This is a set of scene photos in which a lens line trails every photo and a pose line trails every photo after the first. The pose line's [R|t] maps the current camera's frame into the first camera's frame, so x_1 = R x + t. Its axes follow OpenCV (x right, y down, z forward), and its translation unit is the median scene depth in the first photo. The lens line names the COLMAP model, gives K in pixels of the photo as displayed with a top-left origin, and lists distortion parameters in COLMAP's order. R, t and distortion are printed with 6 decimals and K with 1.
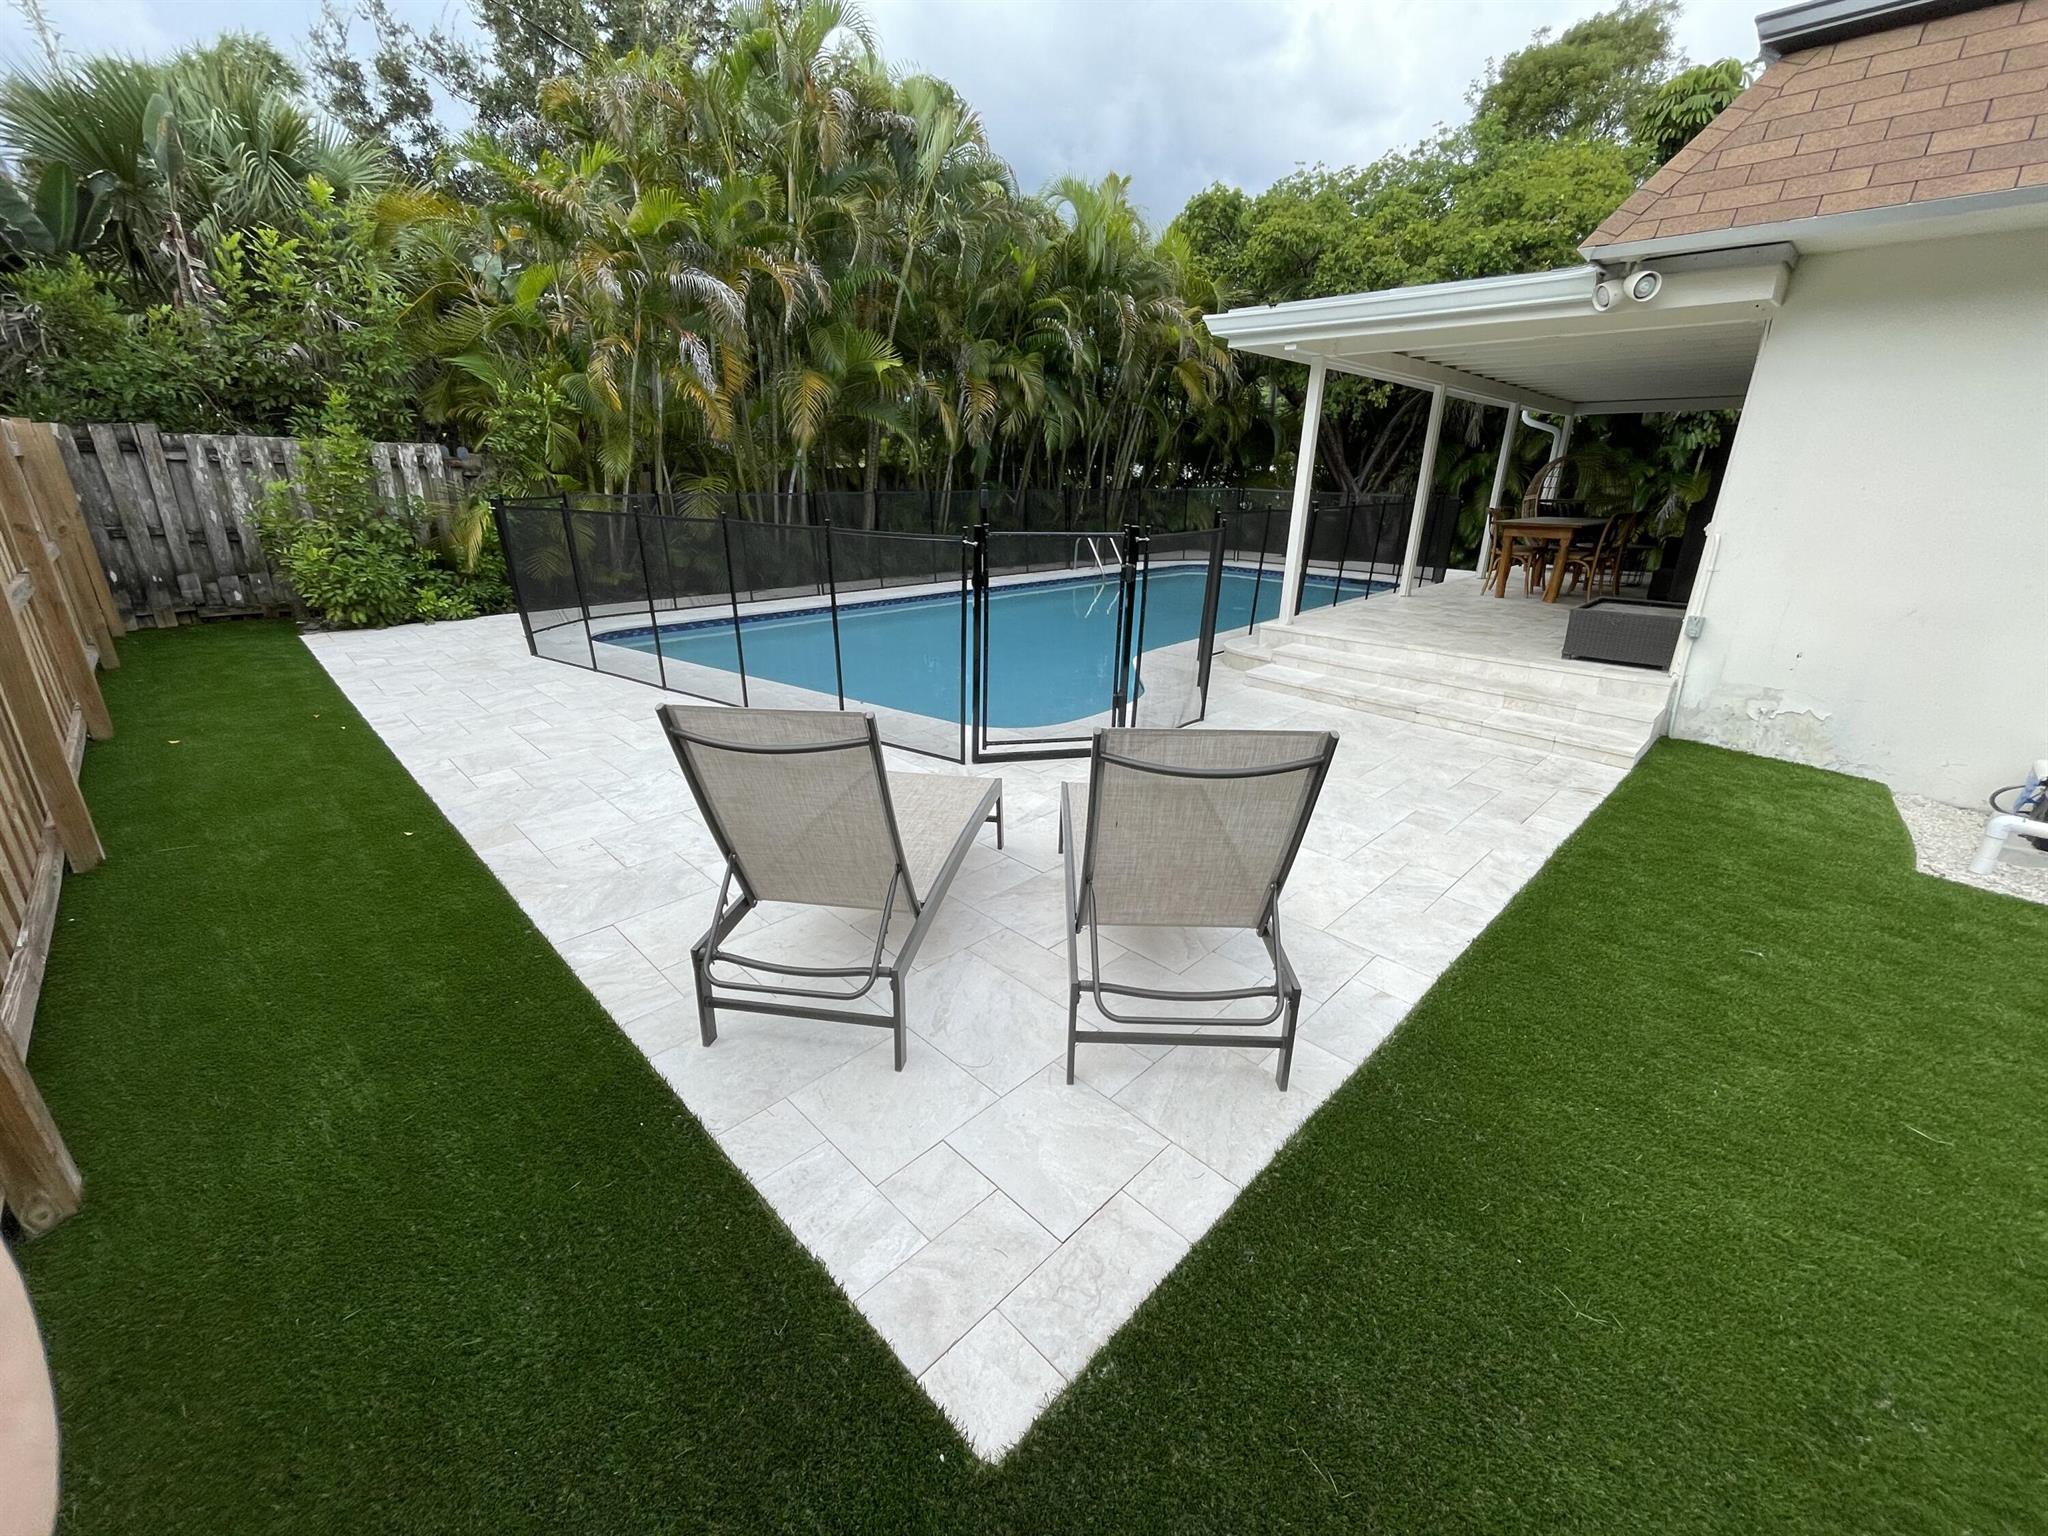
lens RADIAL K [[826.3, 0, 1021.2], [0, 826.3, 766.4], [0, 0, 1]] dist [-0.002839, -0.000220]
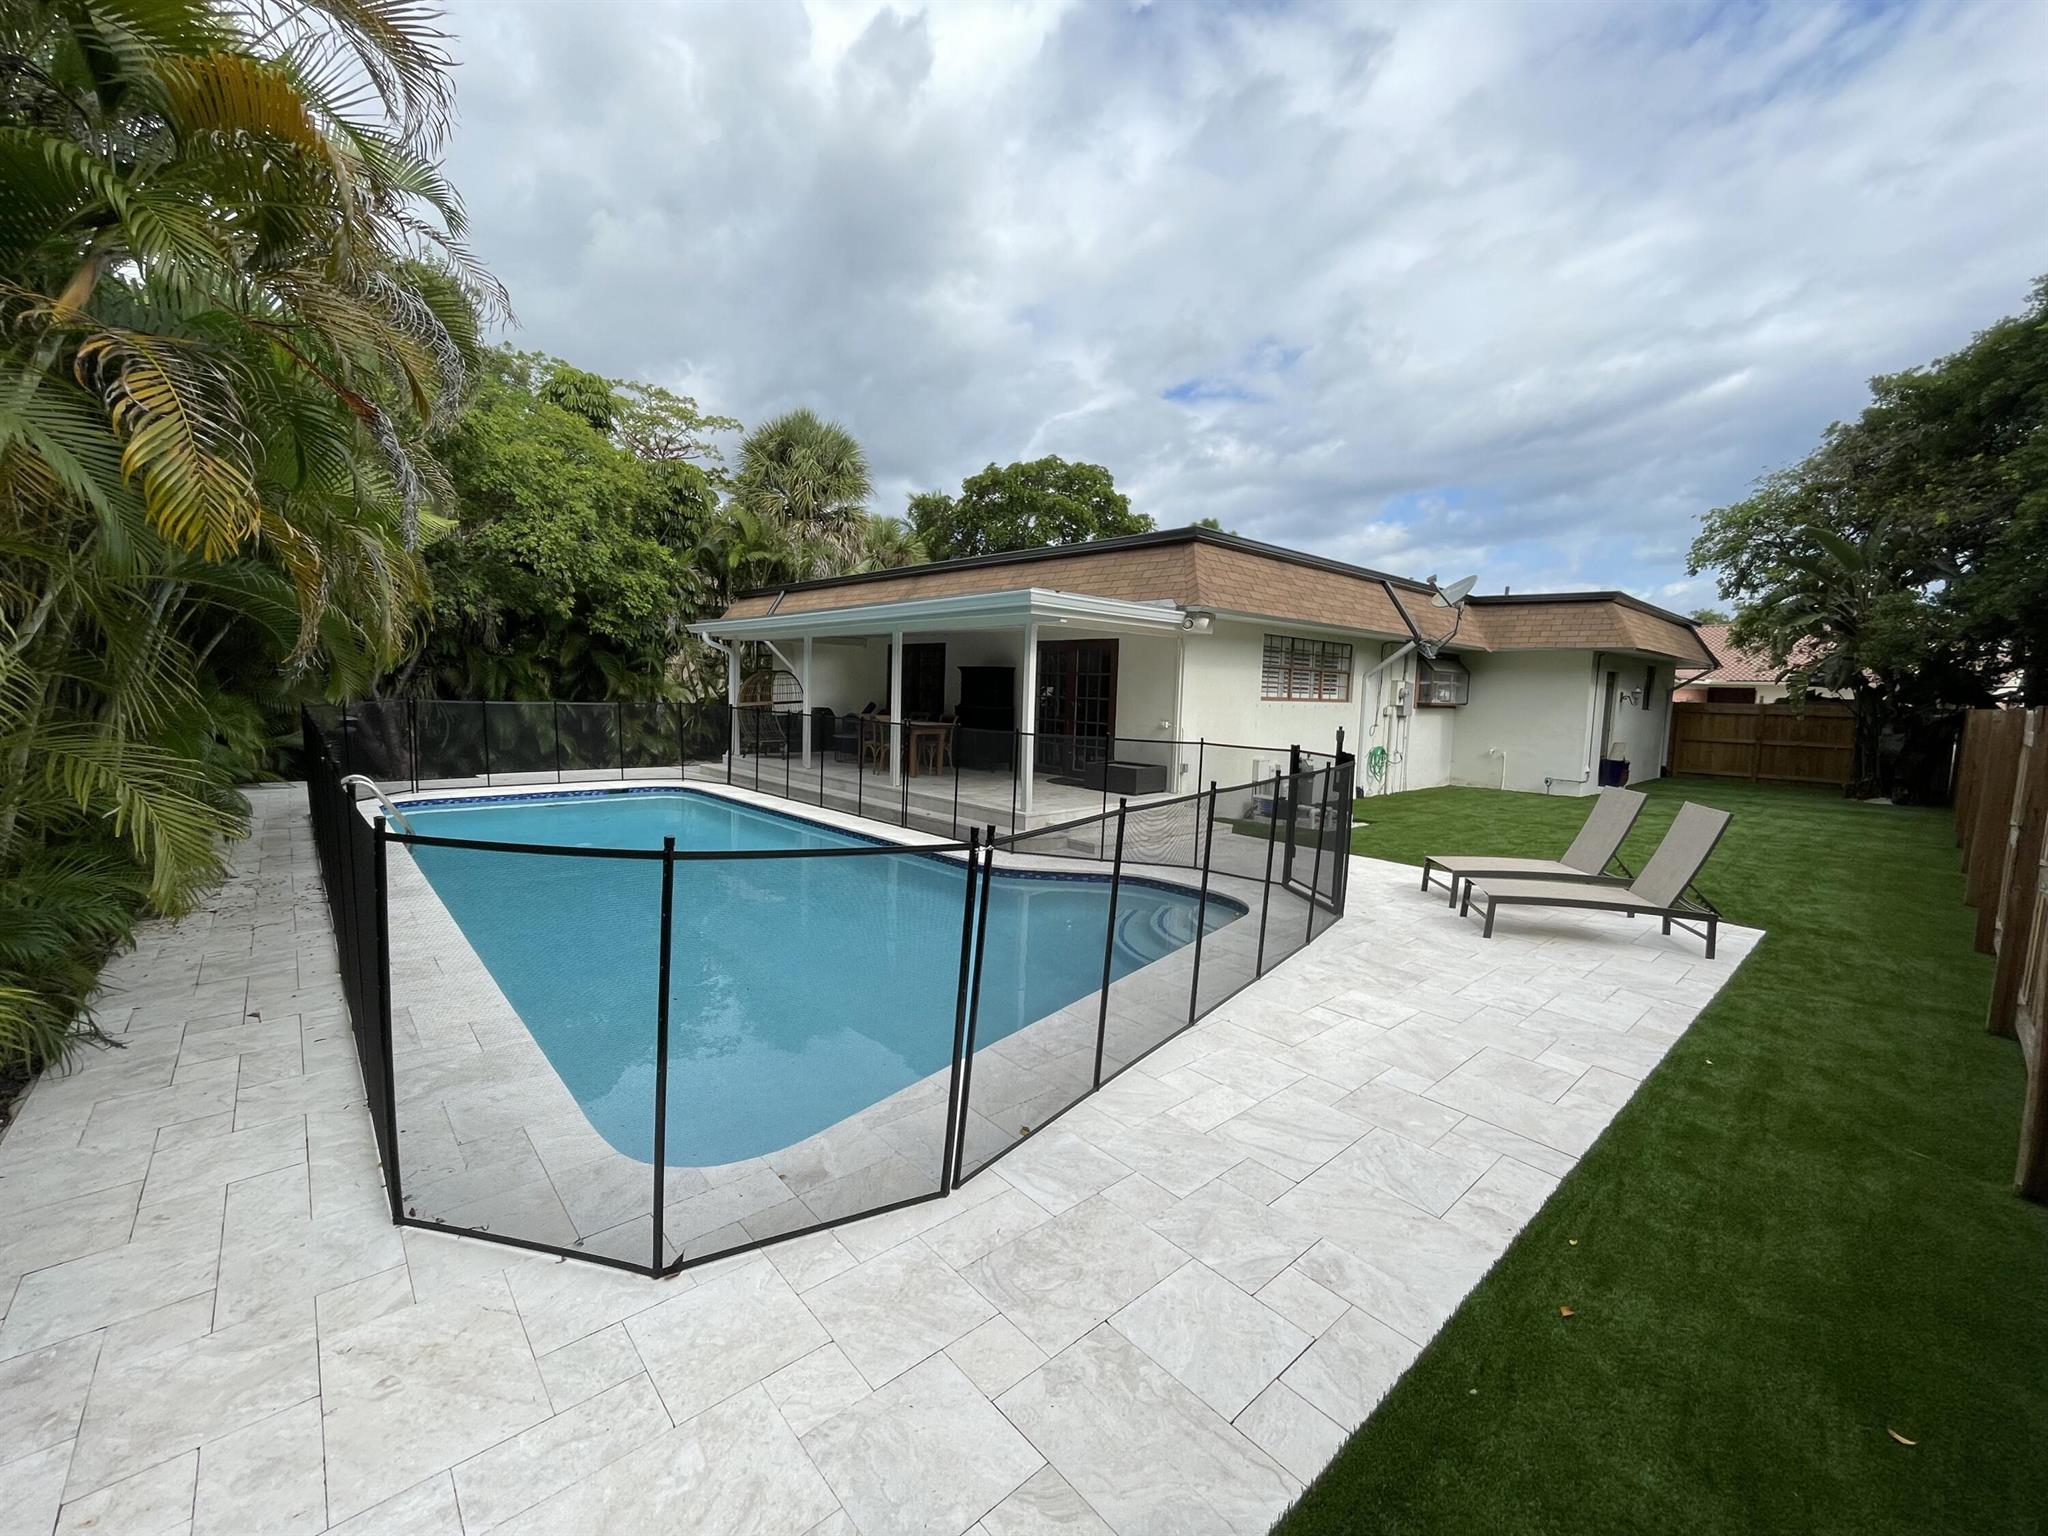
lens RADIAL K [[826.3, 0, 1024.6], [0, 826.3, 769.0], [0, 0, 1]] dist [-0.002839, -0.000220]
pose [[0.048054, -0.108146, 0.992973, -1.469329], [0.307200, 0.947537, 0.088331, -0.535691], [-0.950431, 0.300797, 0.078756, 1.330415]]
